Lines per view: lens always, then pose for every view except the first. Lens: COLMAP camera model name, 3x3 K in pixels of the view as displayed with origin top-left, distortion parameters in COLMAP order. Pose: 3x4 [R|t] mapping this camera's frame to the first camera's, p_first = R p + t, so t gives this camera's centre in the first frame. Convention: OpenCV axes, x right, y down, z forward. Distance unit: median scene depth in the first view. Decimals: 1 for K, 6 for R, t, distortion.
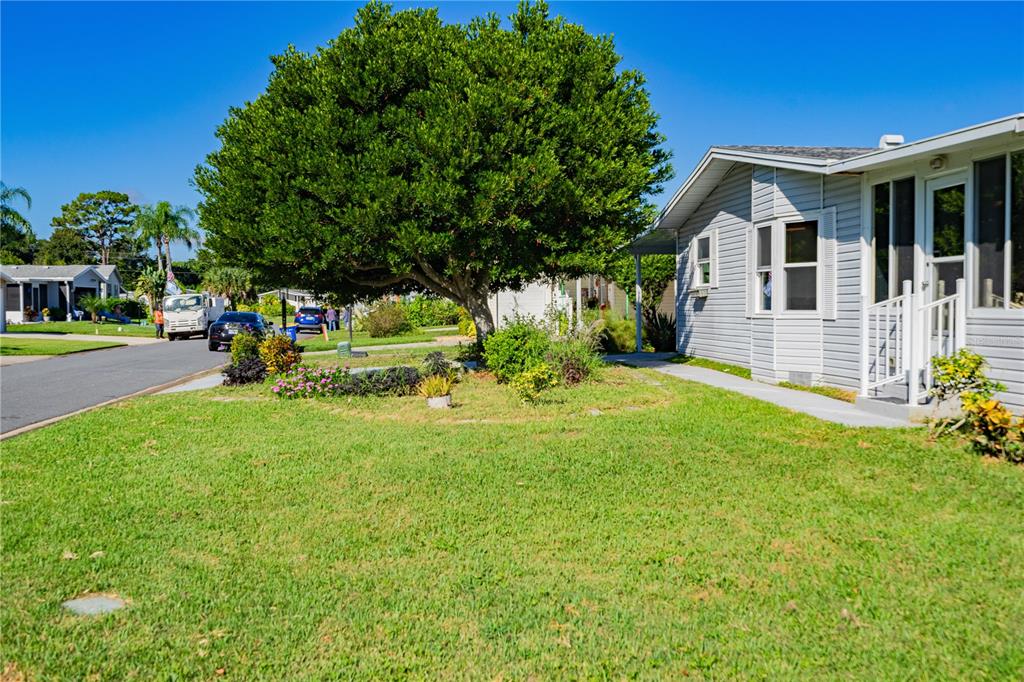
lens RADIAL K [[993.1, 0, 473.4], [0, 993.1, 341.9], [0, 0, 1]] dist [0.006789, 0.003499]
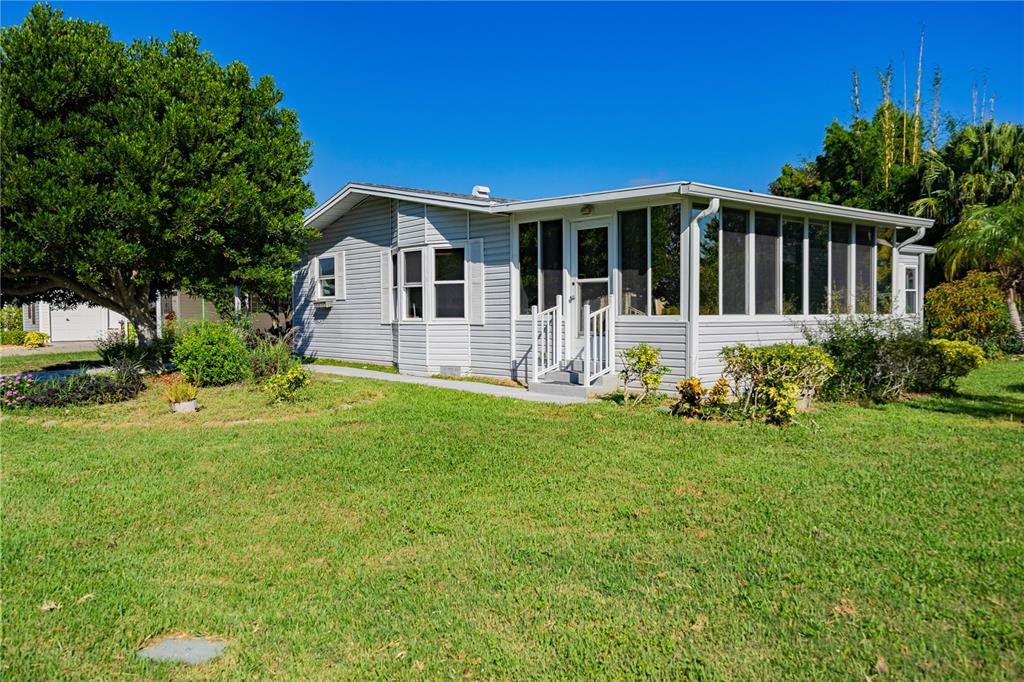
lens RADIAL K [[819.1, 0, 512.0], [0, 819.1, 341.0], [0, 0, 1]] dist [0.001810, 0.000431]
pose [[0.833204, -0.017940, 0.552675, -0.181884], [0.021237, 0.999774, 0.000436, -0.000796], [-0.552558, 0.011374, 0.833397, 0.078736]]
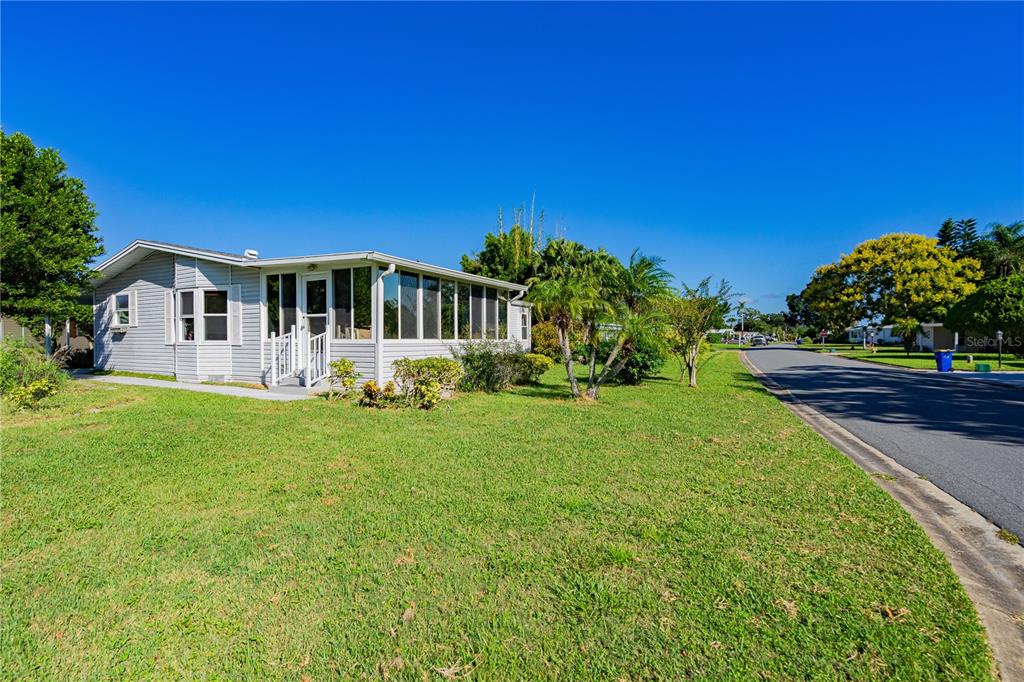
lens RADIAL K [[480.2, 0, 512.0], [0, 480.2, 341.0], [0, 0, 1]] dist [-0.002872, 0.000115]
pose [[0.548351, 0.001265, 0.836247, -0.095015], [0.027068, 0.999448, -0.019262, 0.000039], [-0.835810, 0.033198, 0.548014, 0.086603]]
